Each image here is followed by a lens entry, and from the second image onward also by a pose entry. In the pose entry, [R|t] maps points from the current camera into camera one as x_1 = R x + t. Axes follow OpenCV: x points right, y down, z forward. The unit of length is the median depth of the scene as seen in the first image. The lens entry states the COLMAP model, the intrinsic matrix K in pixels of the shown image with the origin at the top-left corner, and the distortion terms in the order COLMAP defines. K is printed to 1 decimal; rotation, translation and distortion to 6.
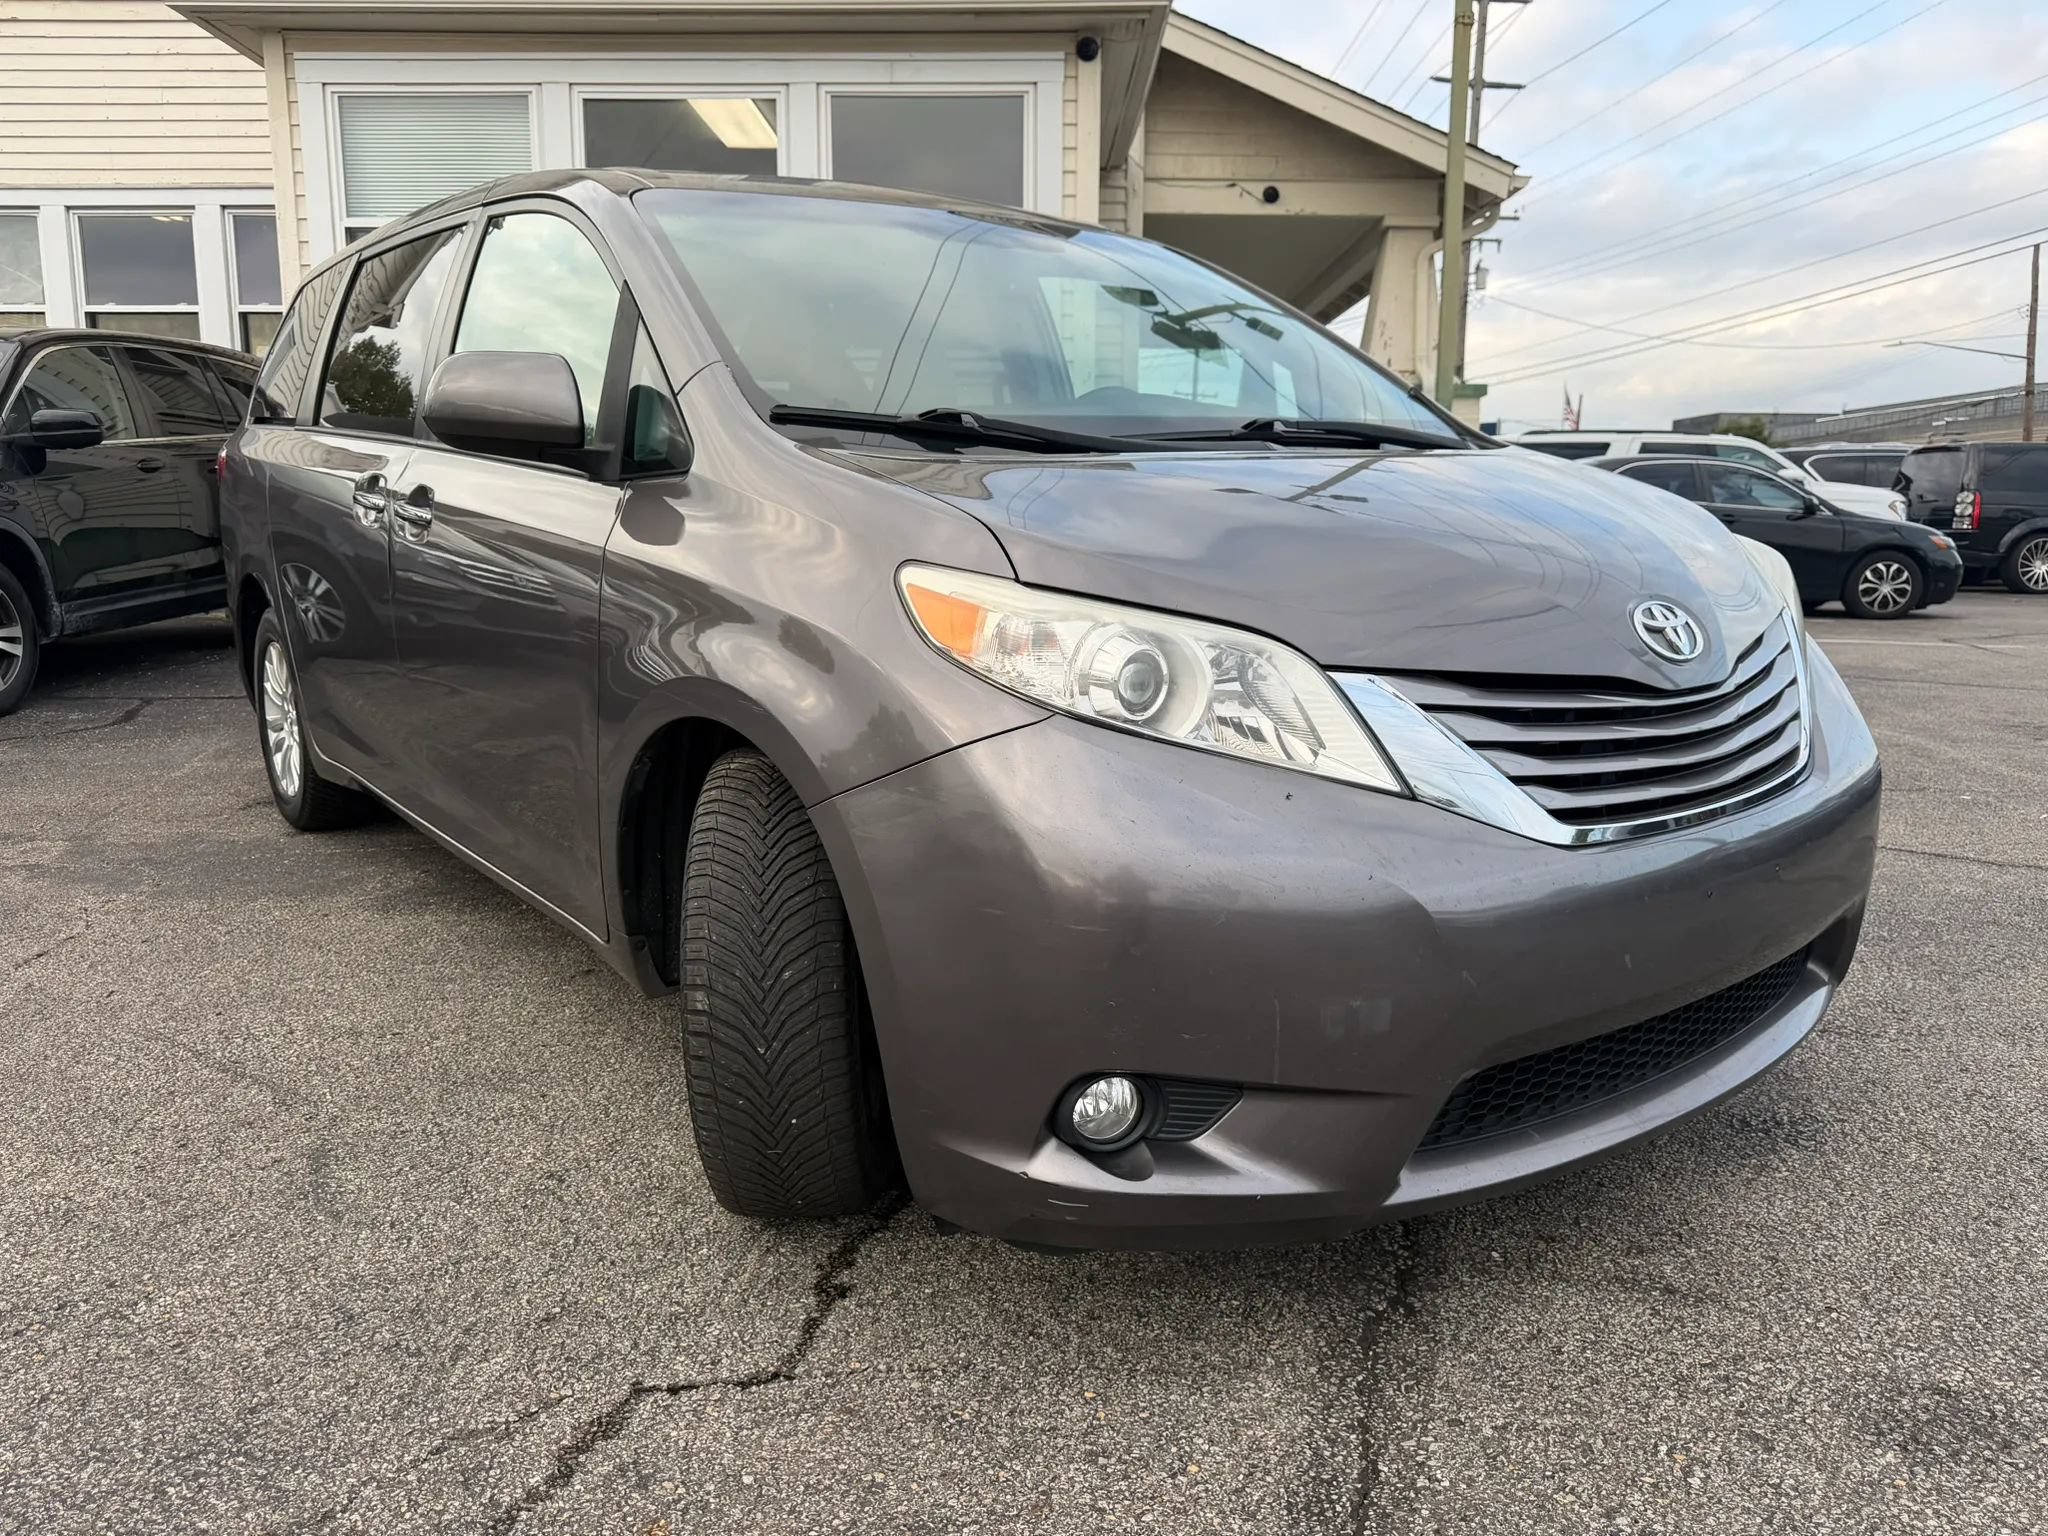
lens RADIAL K [[1458.4, 0, 971.6], [0, 1458.4, 769.3], [0, 0, 1]] dist [0.003392, -0.001760]
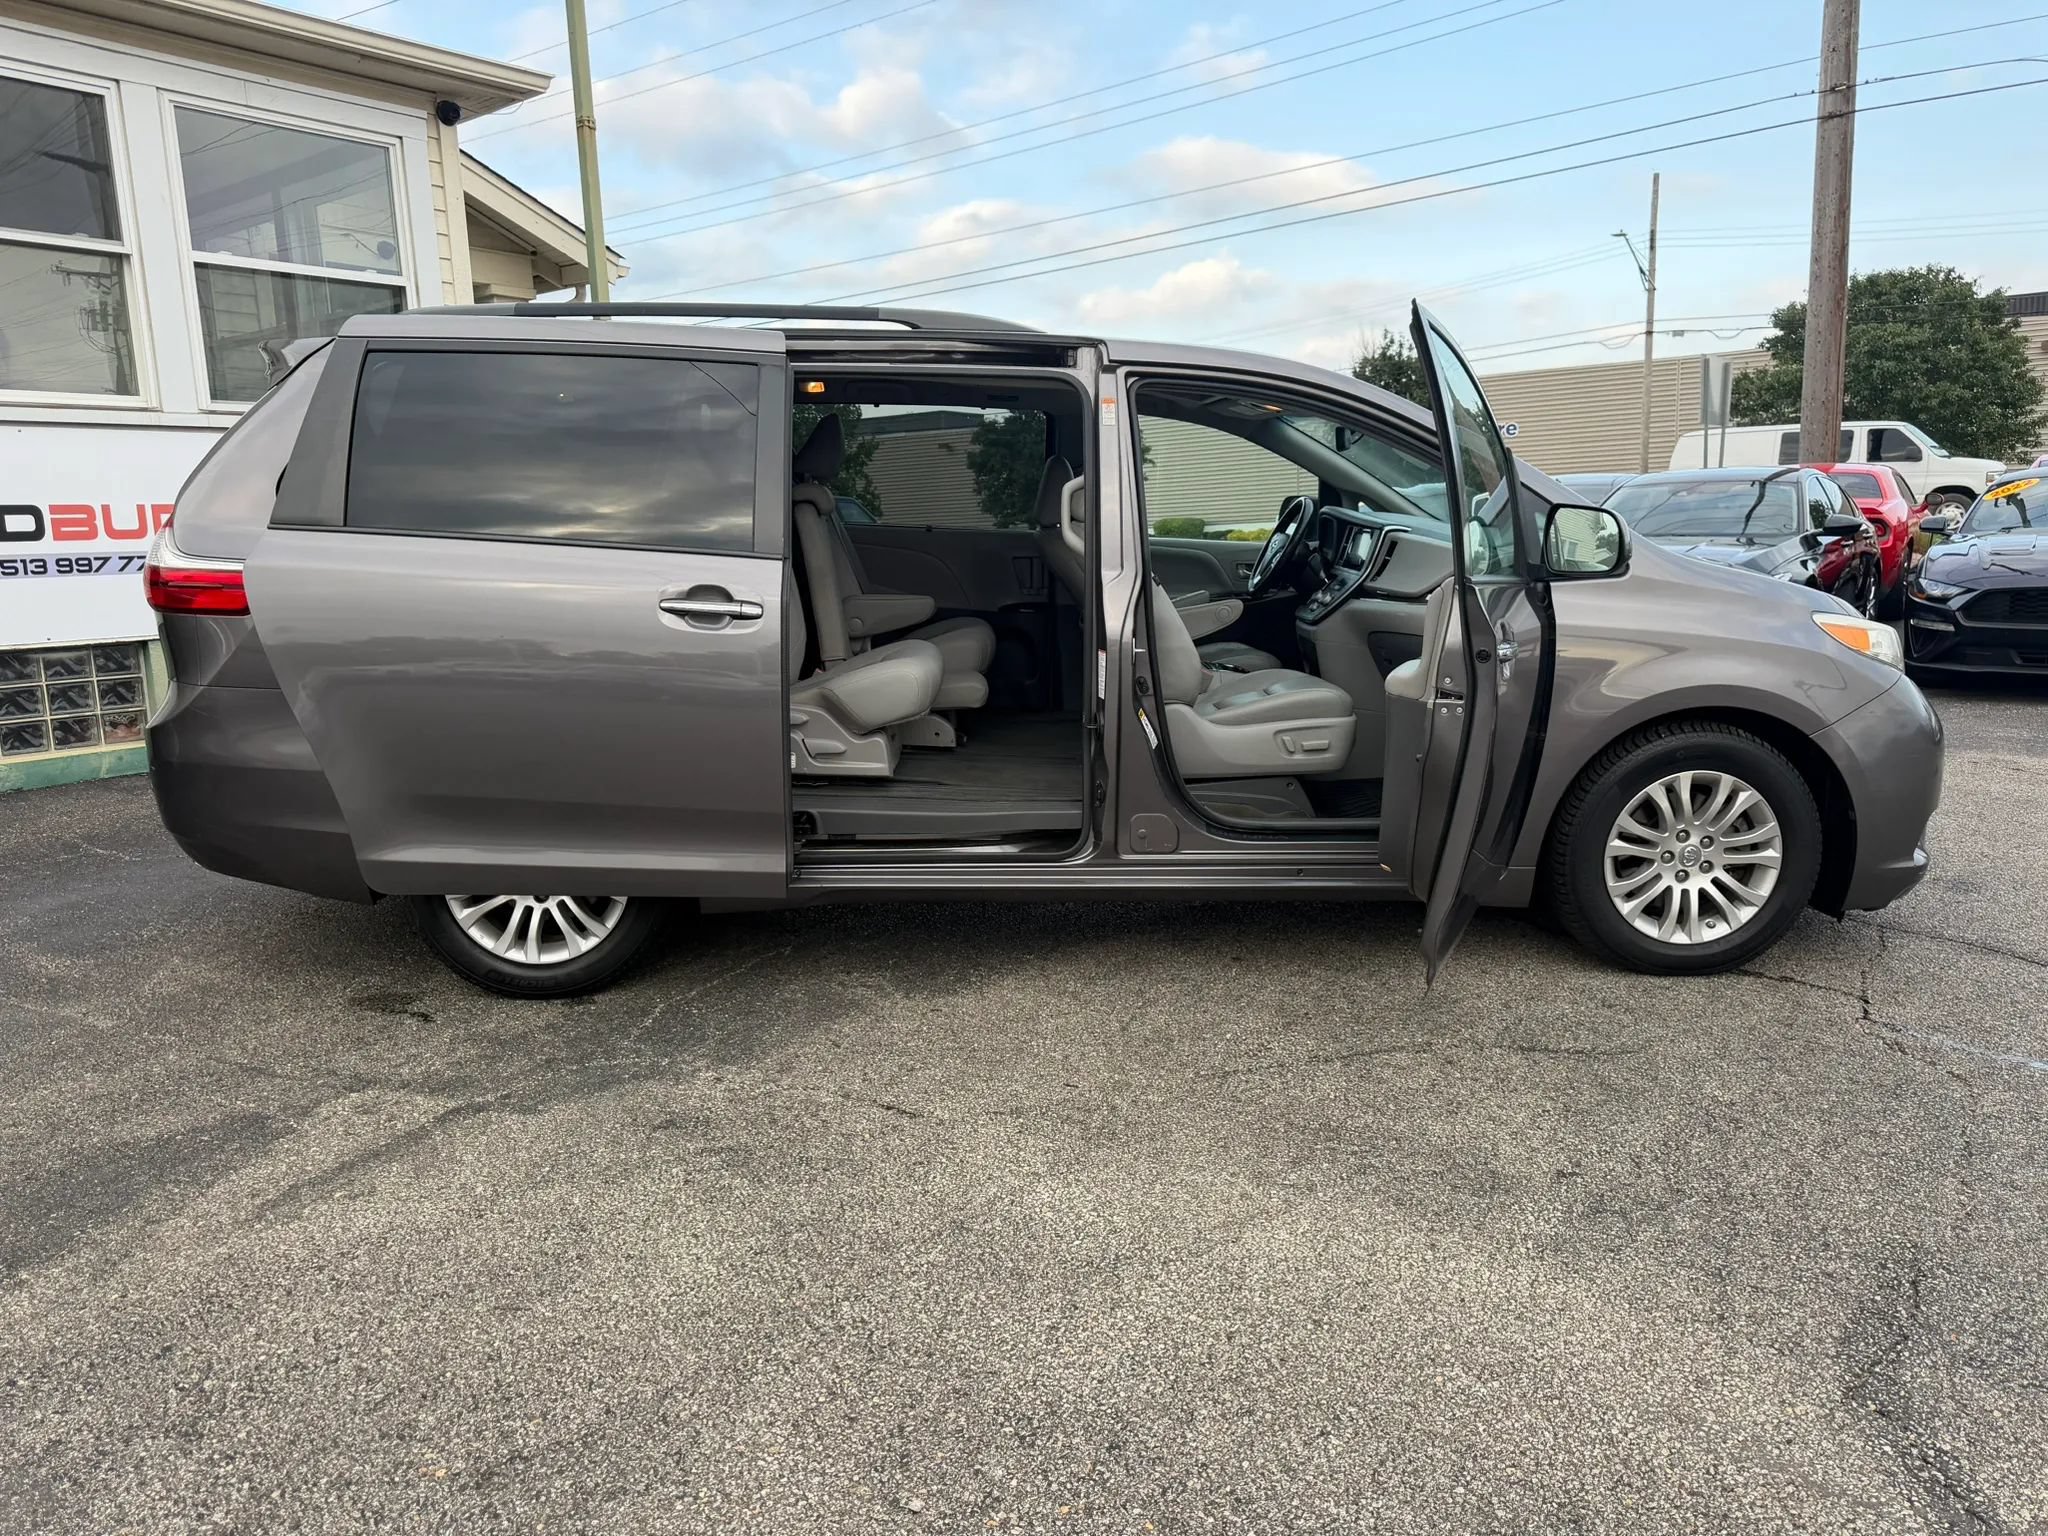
lens RADIAL K [[1446.4, 0, 1024.0], [0, 1446.4, 768.0], [0, 0, 1]] dist [0.004004, -0.006467]
pose [[0.589998, -0.153446, 0.792690, -1.455837], [0.170072, 0.983366, 0.063772, -0.148978], [-0.789290, 0.097189, 0.606280, 0.388287]]
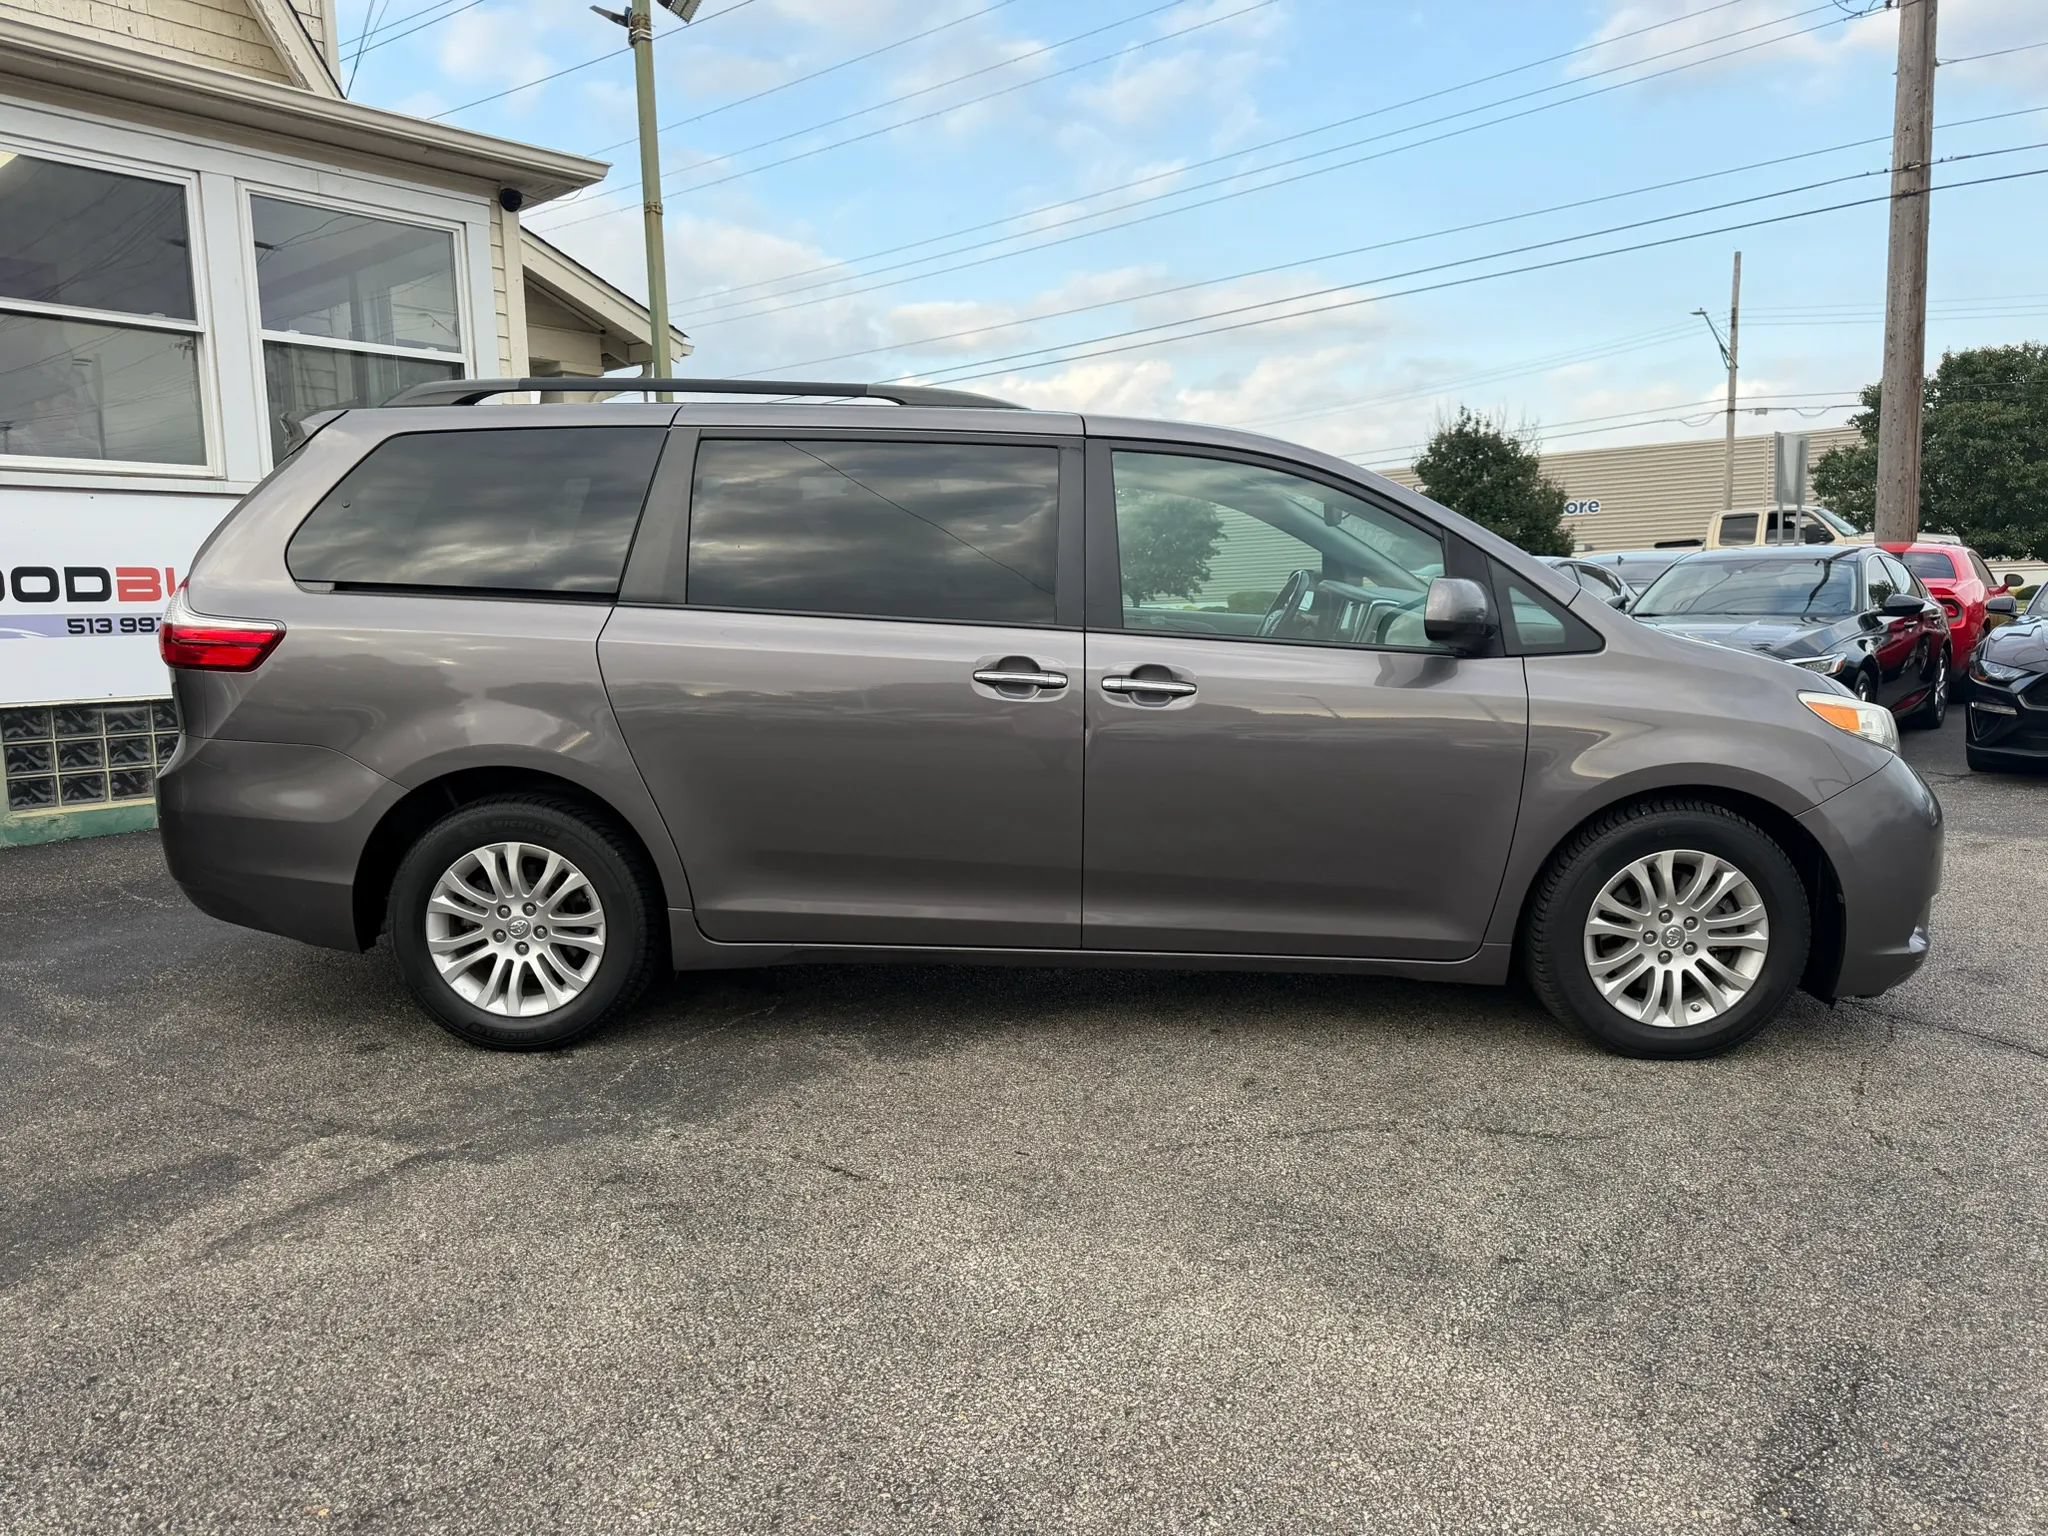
lens RADIAL K [[1448.2, 0, 1013.5], [0, 1448.2, 766.8], [0, 0, 1]] dist [-0.001148, 0.000302]
pose [[0.638044, -0.103306, 0.763038, -1.410027], [0.153840, 0.988082, 0.005135, -0.130996], [-0.754475, 0.114110, 0.646333, 0.315106]]
